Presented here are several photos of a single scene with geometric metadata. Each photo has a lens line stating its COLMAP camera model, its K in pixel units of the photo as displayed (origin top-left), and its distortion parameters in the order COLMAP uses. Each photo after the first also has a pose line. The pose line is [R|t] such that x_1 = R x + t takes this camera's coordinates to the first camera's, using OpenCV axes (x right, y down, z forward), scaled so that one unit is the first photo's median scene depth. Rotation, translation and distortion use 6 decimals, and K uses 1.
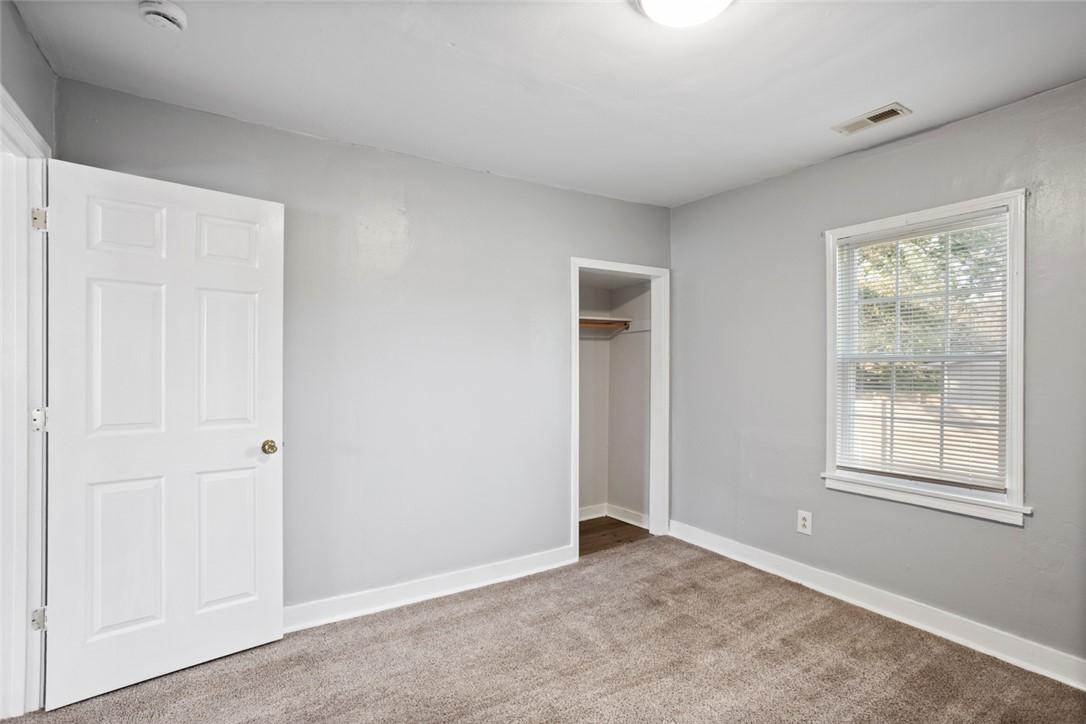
lens RADIAL K [[518.7, 0, 541.1], [0, 518.7, 371.8], [0, 0, 1]] dist [-0.001636, 0.002851]
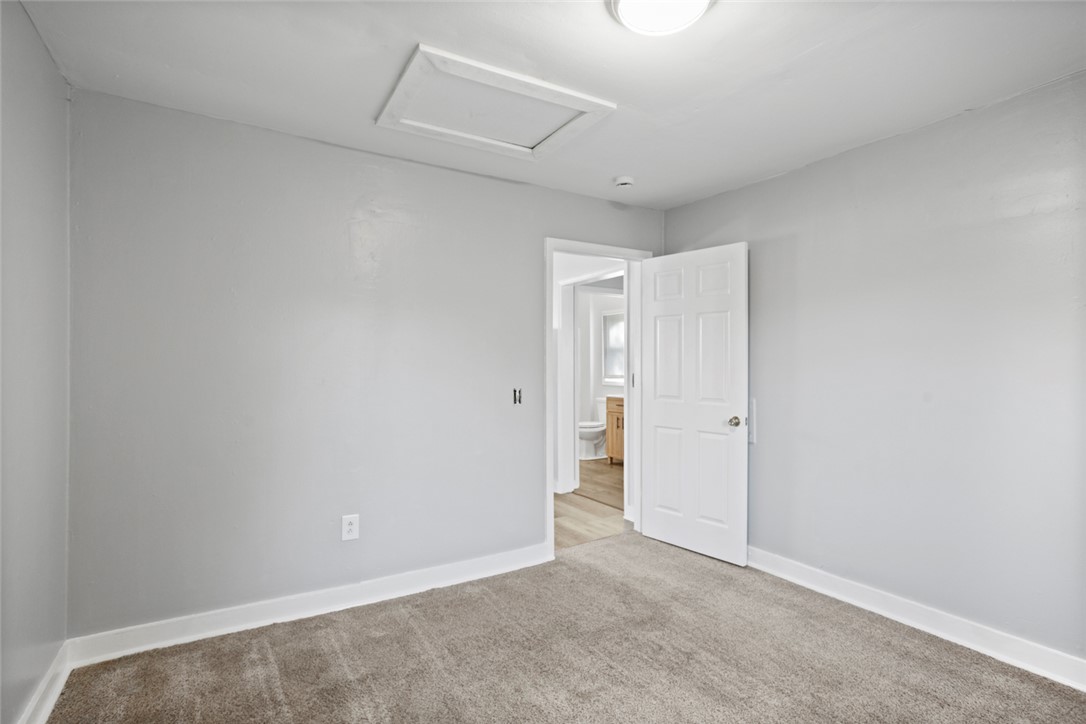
lens RADIAL K [[518.7, 0, 540.3], [0, 518.7, 364.2], [0, 0, 1]] dist [-0.001636, 0.002851]
pose [[-0.003423, -0.004569, -0.999984, 0.769409], [0.007356, 0.999962, -0.004594, -0.002925], [0.999967, -0.007371, -0.003389, 0.447496]]
